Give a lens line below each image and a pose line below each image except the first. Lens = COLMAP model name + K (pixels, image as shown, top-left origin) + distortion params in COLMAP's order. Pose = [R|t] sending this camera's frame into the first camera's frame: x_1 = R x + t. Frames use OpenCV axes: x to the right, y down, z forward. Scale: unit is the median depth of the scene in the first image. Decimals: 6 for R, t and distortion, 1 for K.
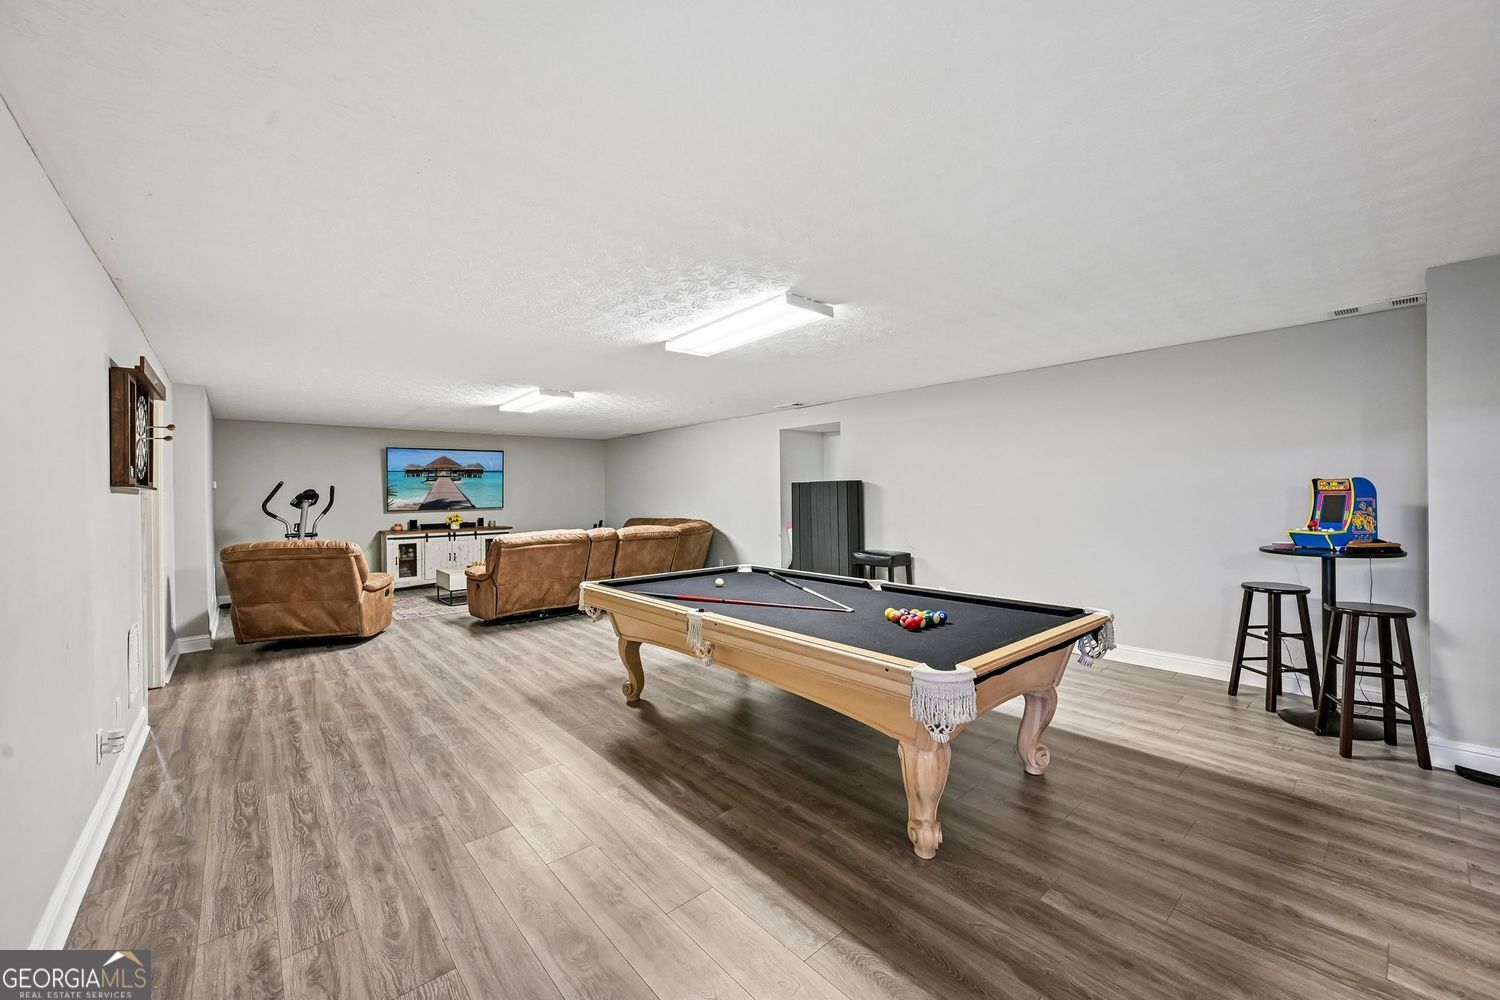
lens RADIAL K [[587.4, 0, 738.7], [0, 587.4, 494.1], [0, 0, 1]] dist [-0.002523, 0.001084]
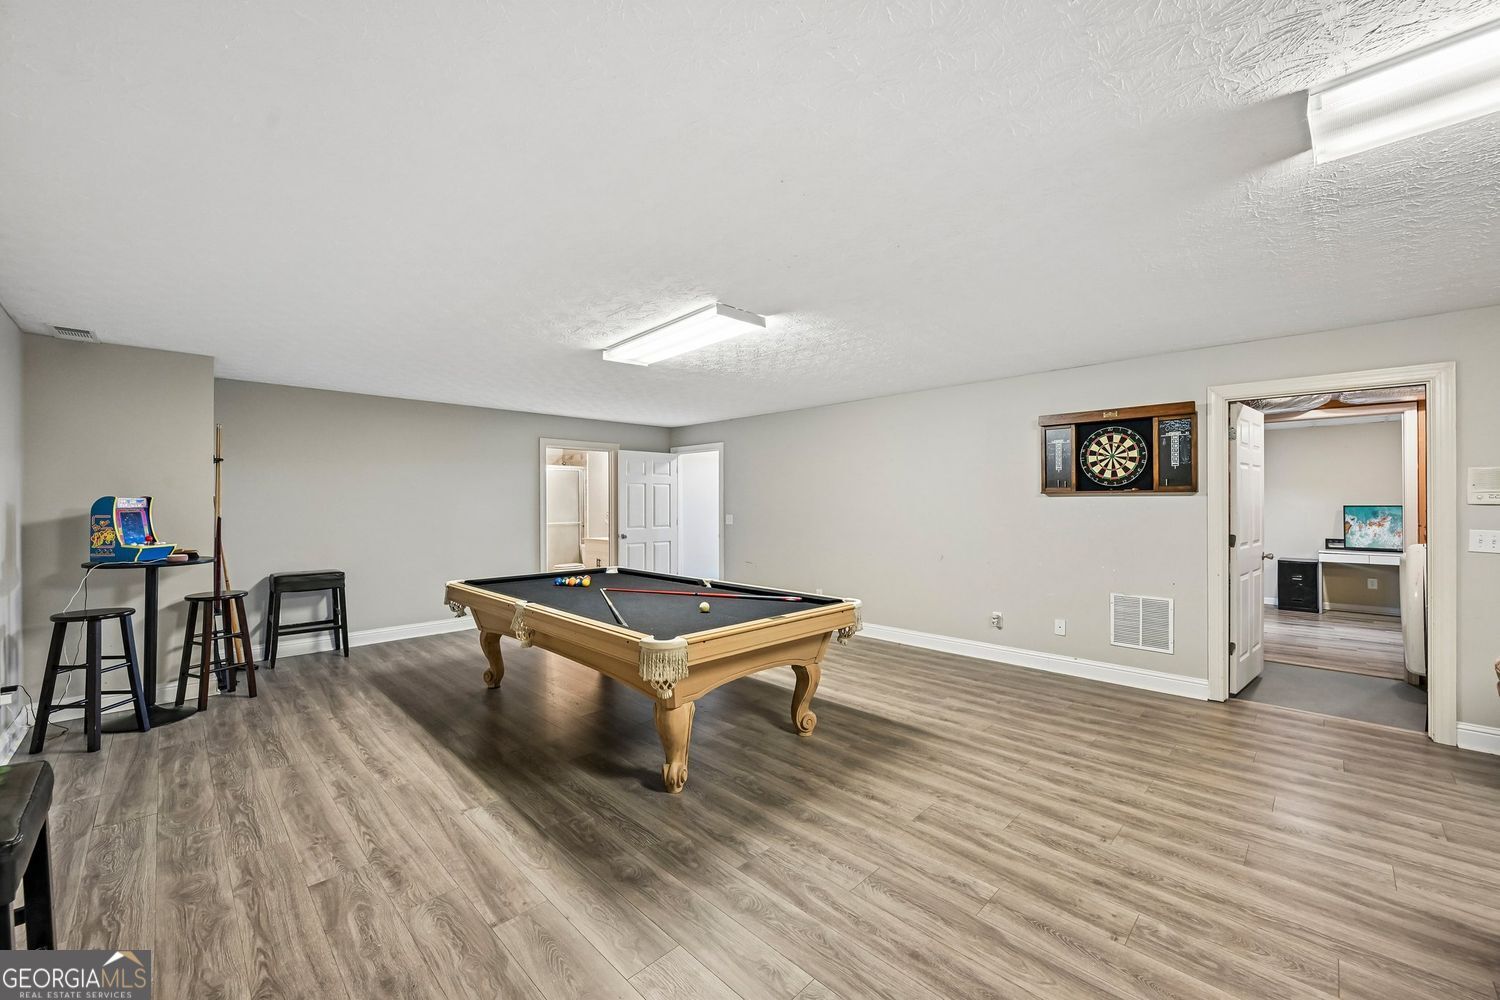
lens RADIAL K [[587.4, 0, 752.6], [0, 587.4, 505.9], [0, 0, 1]] dist [-0.002523, 0.001084]
pose [[-0.995992, 0.015223, -0.088141, -0.016119], [0.014940, 0.999881, 0.003876, 0.001806], [0.088190, 0.002544, -0.996100, 1.026244]]
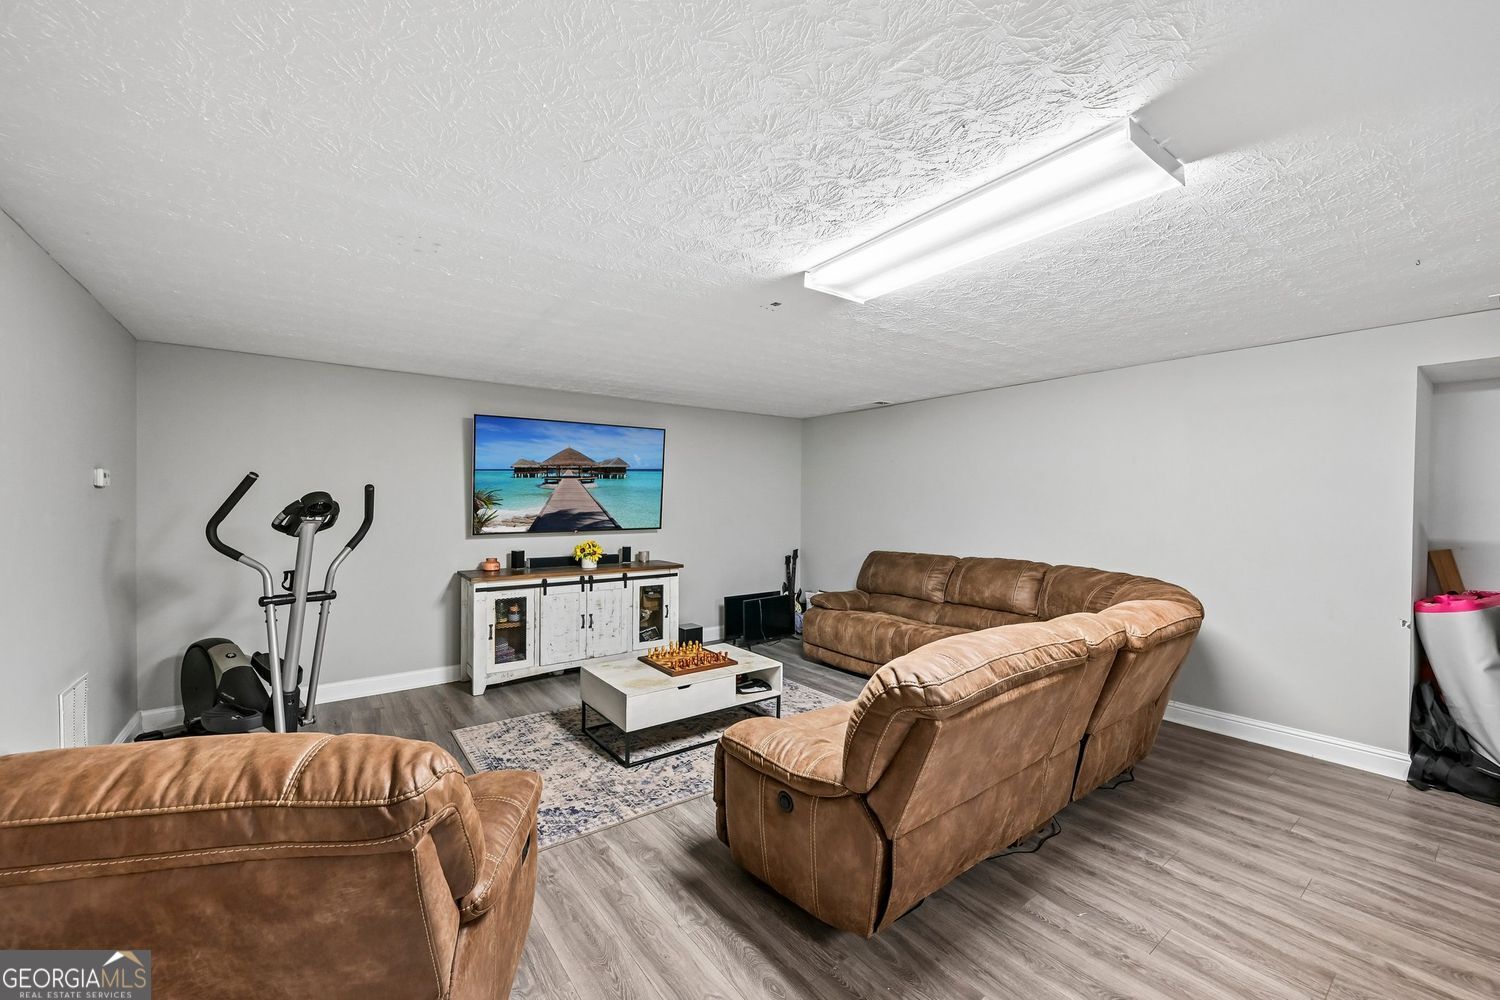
lens RADIAL K [[587.4, 0, 751.2], [0, 587.4, 507.7], [0, 0, 1]] dist [-0.002523, 0.001084]
pose [[0.998246, 0.018717, -0.056160, -0.390589], [-0.018155, 0.999780, 0.010499, -0.007937], [0.056344, -0.009461, 0.998367, 0.592472]]
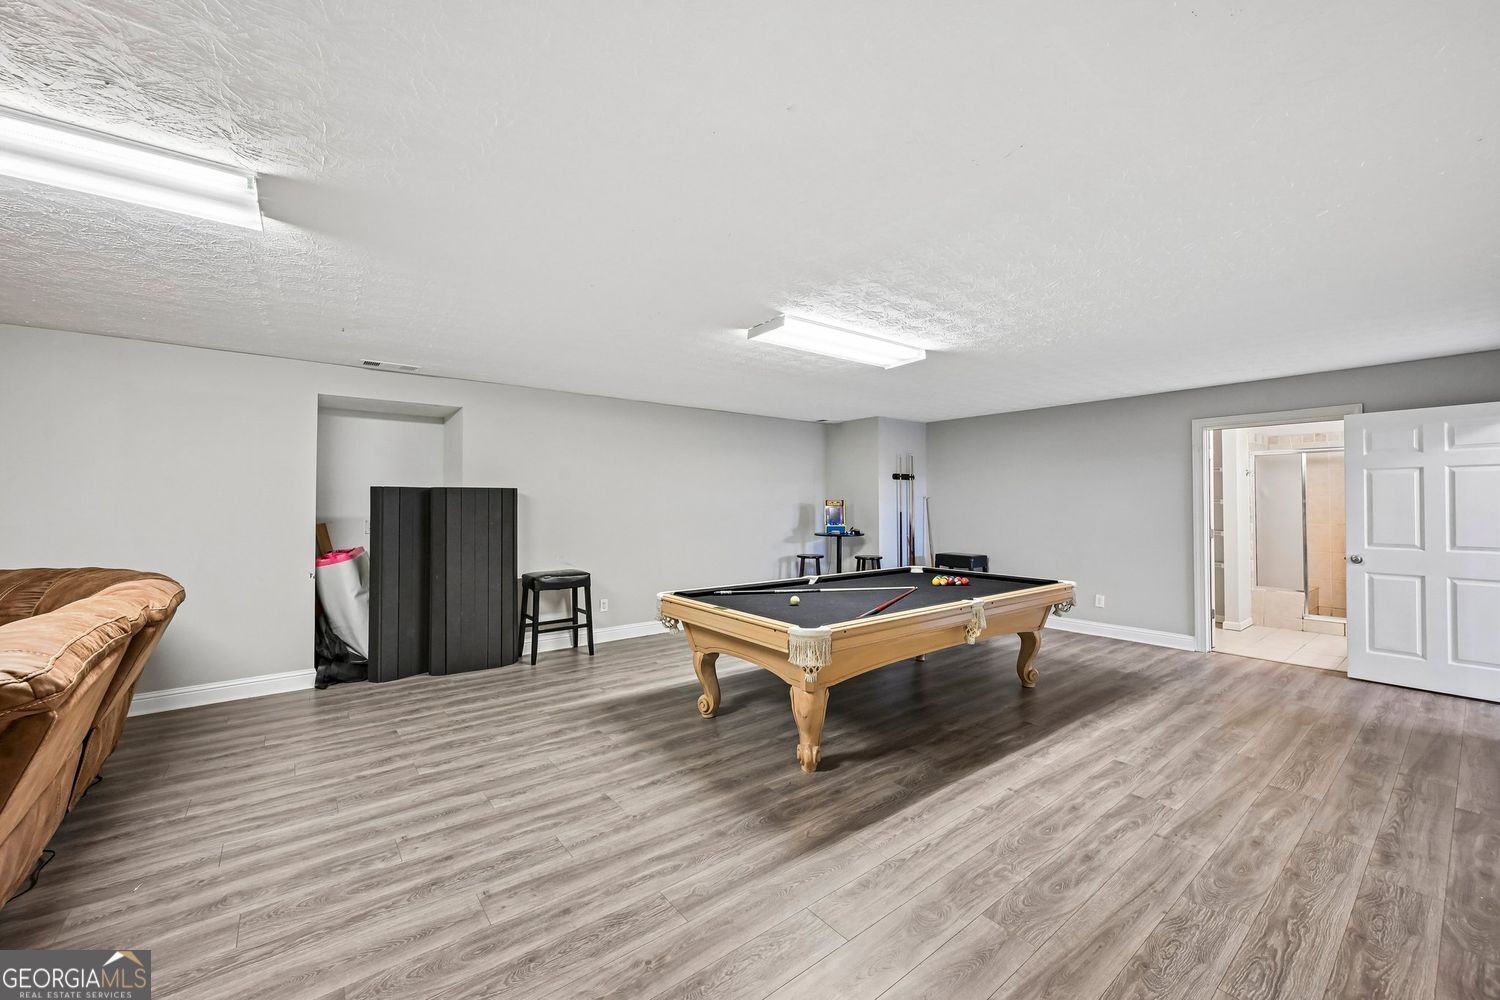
lens RADIAL K [[587.4, 0, 757.9], [0, 587.4, 500.9], [0, 0, 1]] dist [-0.002523, 0.001084]
pose [[0.028657, 0.017231, 0.999441, -0.526865], [-0.001532, 0.999851, -0.017194, 0.006239], [-0.999588, -0.001038, 0.028679, 0.573400]]
